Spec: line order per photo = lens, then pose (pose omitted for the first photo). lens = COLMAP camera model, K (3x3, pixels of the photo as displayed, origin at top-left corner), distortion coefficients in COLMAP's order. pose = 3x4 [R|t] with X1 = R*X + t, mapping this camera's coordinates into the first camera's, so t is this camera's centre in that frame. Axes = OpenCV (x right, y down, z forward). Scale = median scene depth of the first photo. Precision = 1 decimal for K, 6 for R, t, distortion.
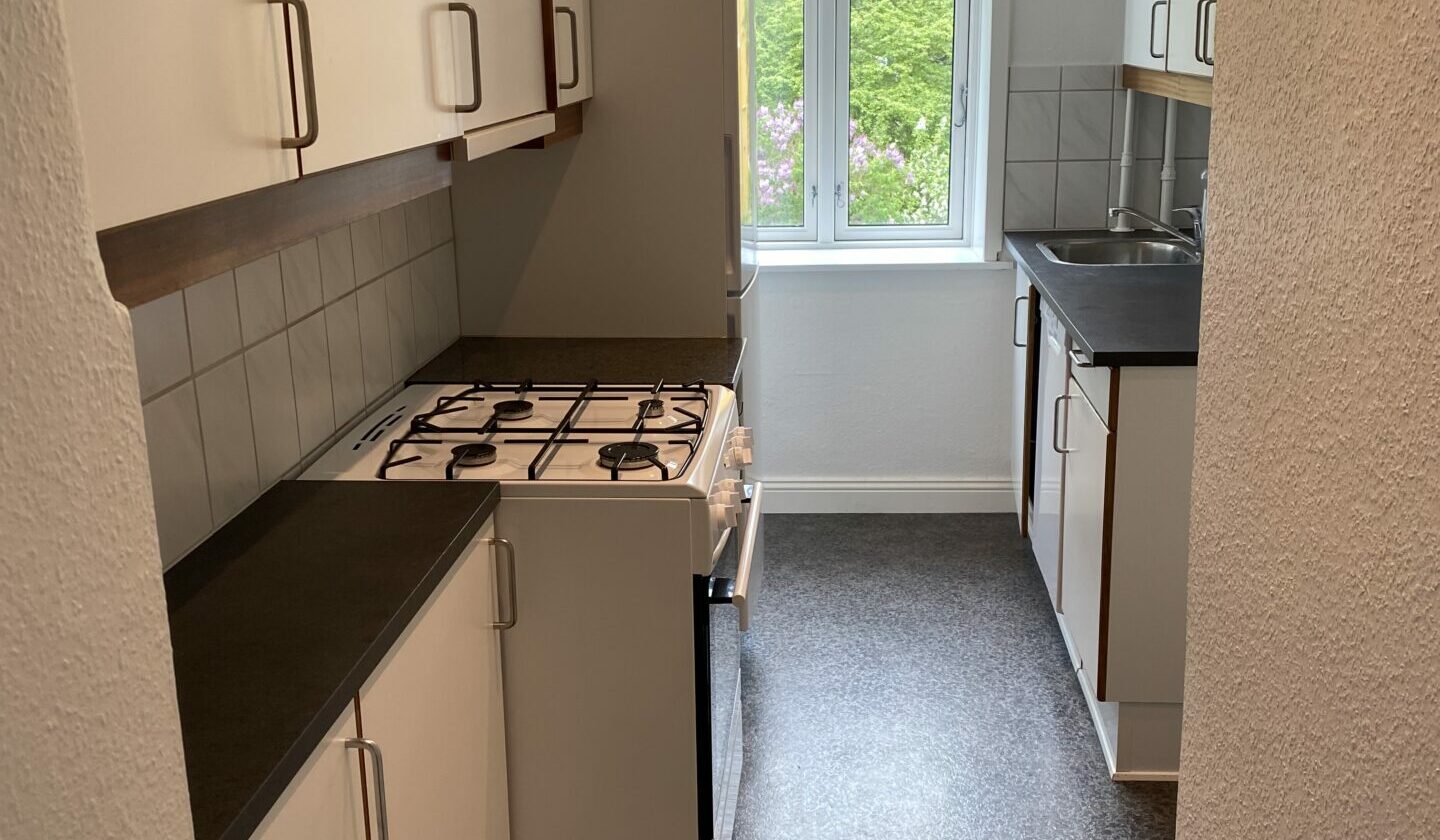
lens RADIAL K [[1447.0, 0, 753.6], [0, 1447.0, 432.8], [0, 0, 1]] dist [0.075714, 0.000000]
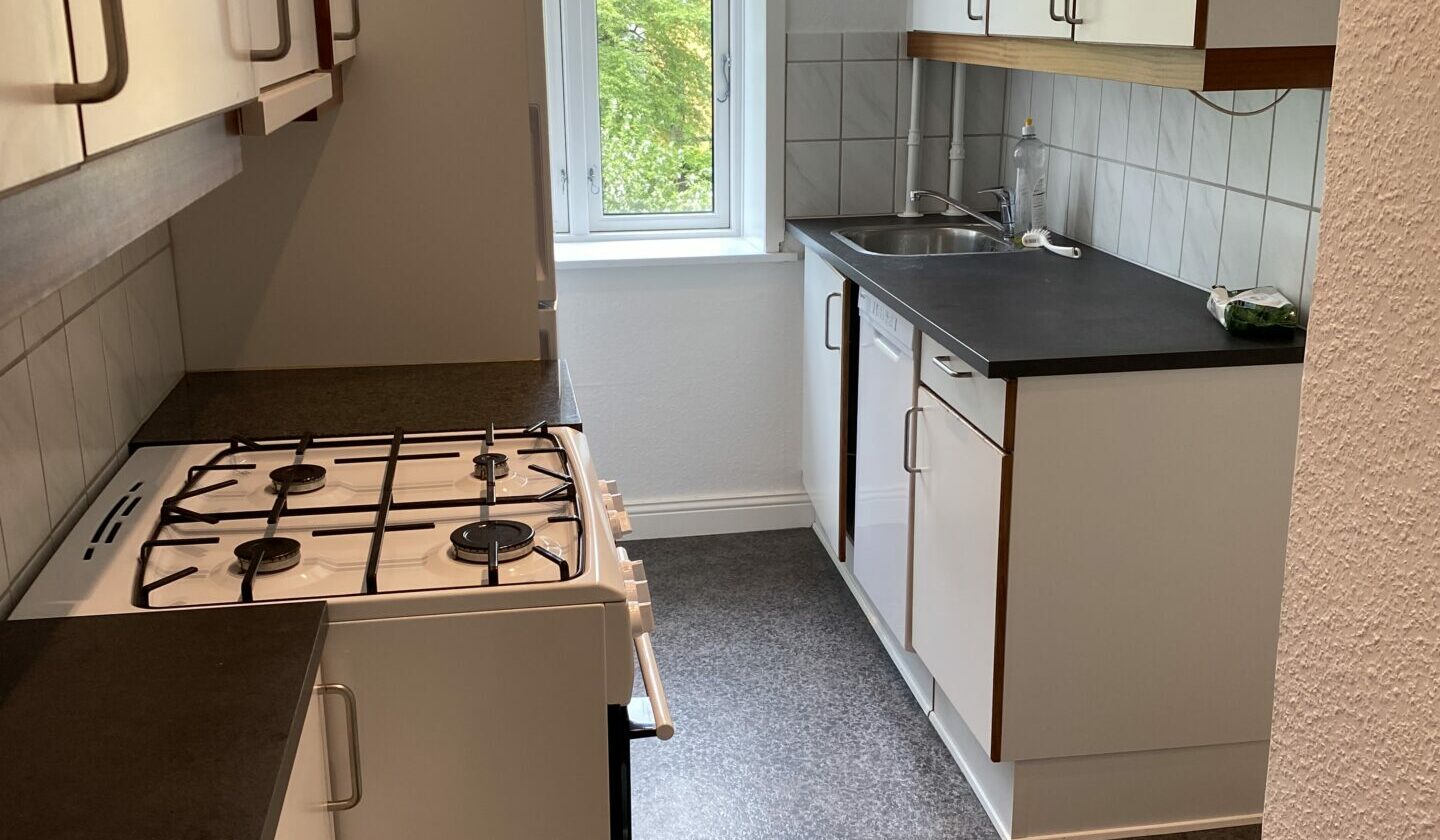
lens RADIAL K [[1447.0, 0, 723.6], [0, 1447.0, 457.3], [0, 0, 1]] dist [0.075714, 0.000000]
pose [[0.976459, -0.055742, 0.208374, -0.109210], [0.050254, 0.998238, 0.031543, -0.039141], [-0.209765, -0.020329, 0.977540, 0.232263]]
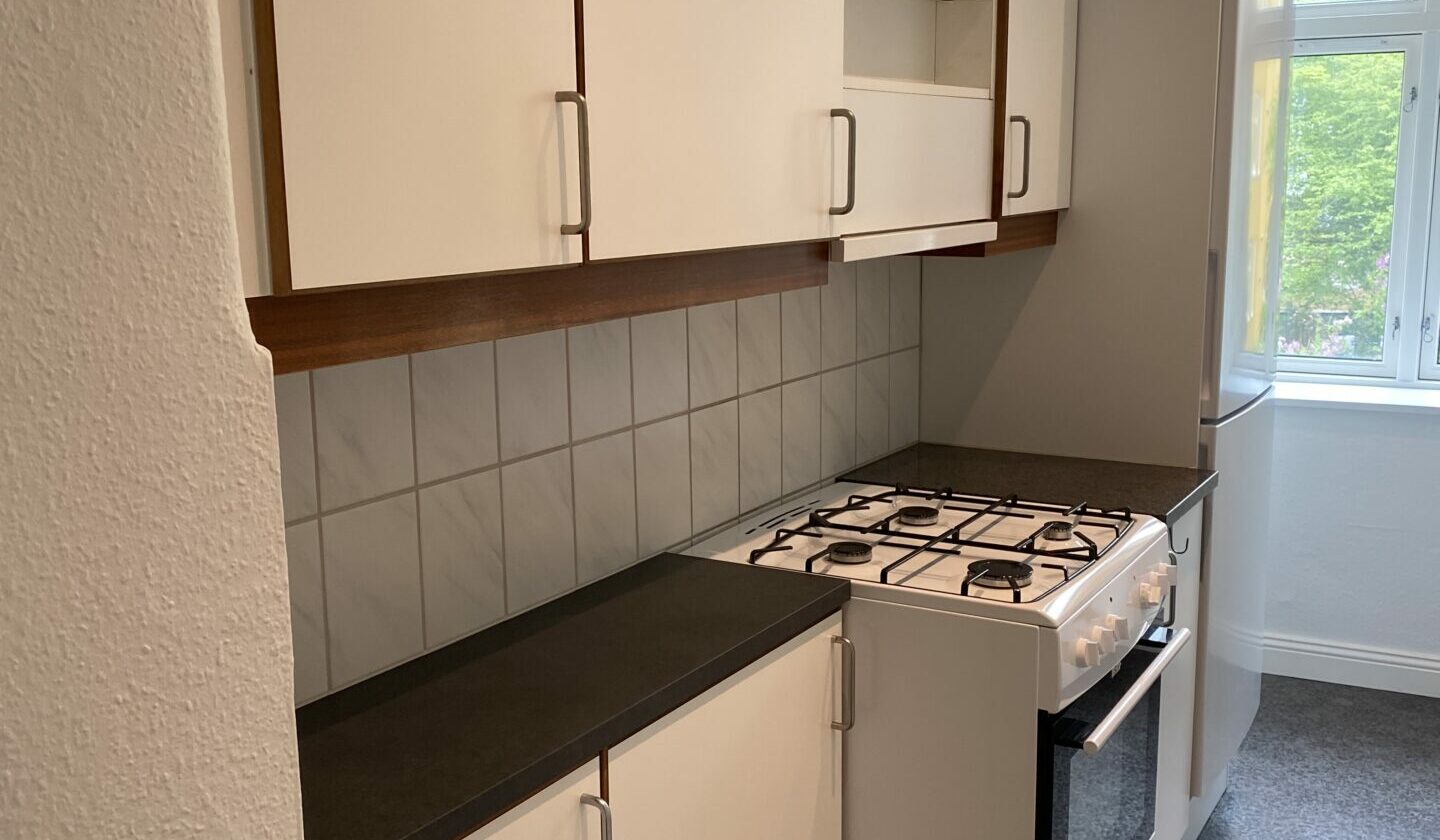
lens RADIAL K [[1447.0, 0, 726.8], [0, 1447.0, 454.8], [0, 0, 1]] dist [0.075714, 0.000000]
pose [[0.895325, 0.092579, -0.435686, 0.144428], [-0.122135, 0.991697, -0.040259, -0.001195], [0.428341, 0.089257, 0.899198, 0.049954]]
